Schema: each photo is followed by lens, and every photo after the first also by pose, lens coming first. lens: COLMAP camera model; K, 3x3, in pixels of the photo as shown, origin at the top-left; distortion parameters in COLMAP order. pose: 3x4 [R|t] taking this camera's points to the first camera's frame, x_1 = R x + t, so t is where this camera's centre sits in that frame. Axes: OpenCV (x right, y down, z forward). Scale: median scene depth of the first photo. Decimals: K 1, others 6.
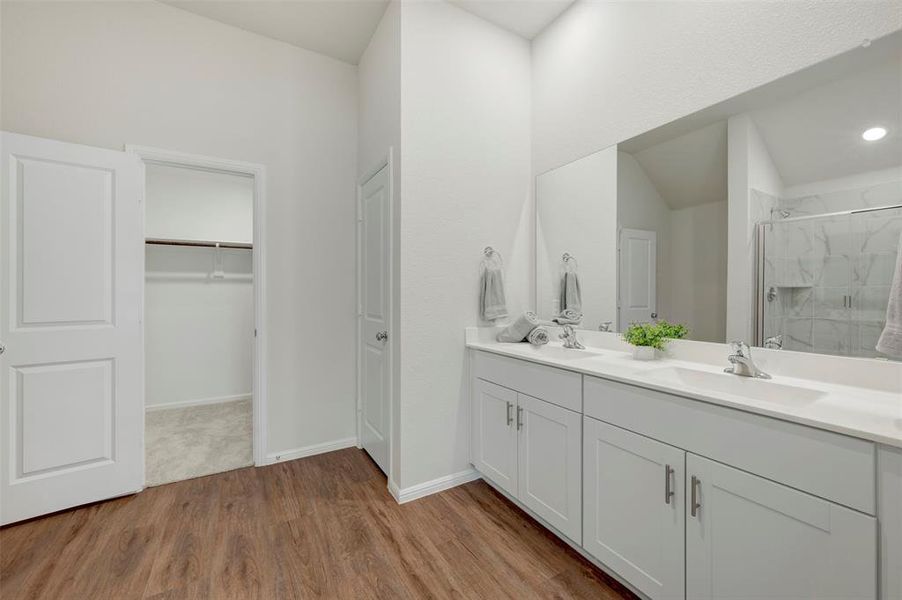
lens RADIAL K [[355.6, 0, 454.4], [0, 355.6, 298.3], [0, 0, 1]] dist [0.002728, -0.000499]
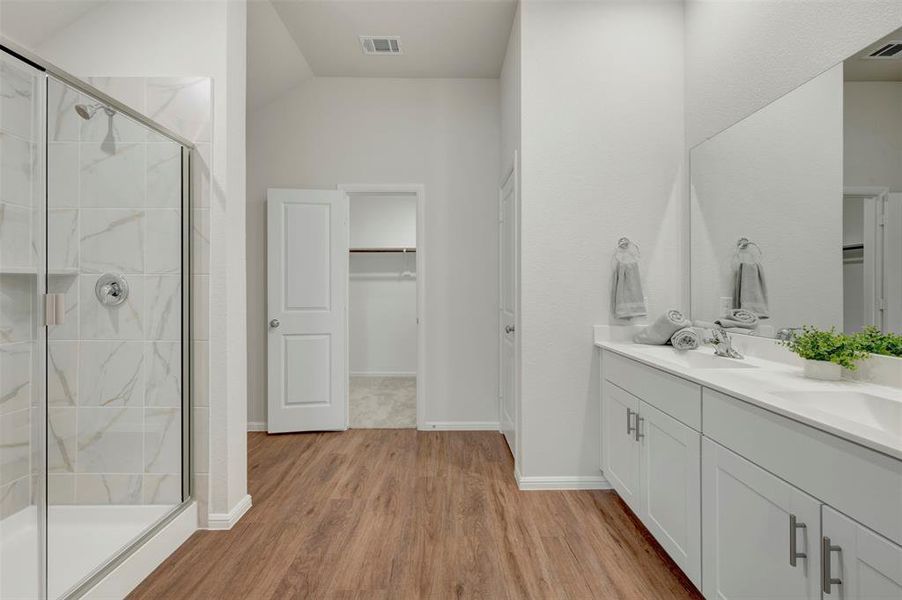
lens RADIAL K [[355.6, 0, 454.4], [0, 355.6, 294.2], [0, 0, 1]] dist [0.002728, -0.000499]
pose [[0.870619, 0.007388, -0.491903, 0.179950], [-0.007104, 0.999972, 0.002445, 0.000314], [0.491907, 0.001366, 0.870647, -0.008873]]
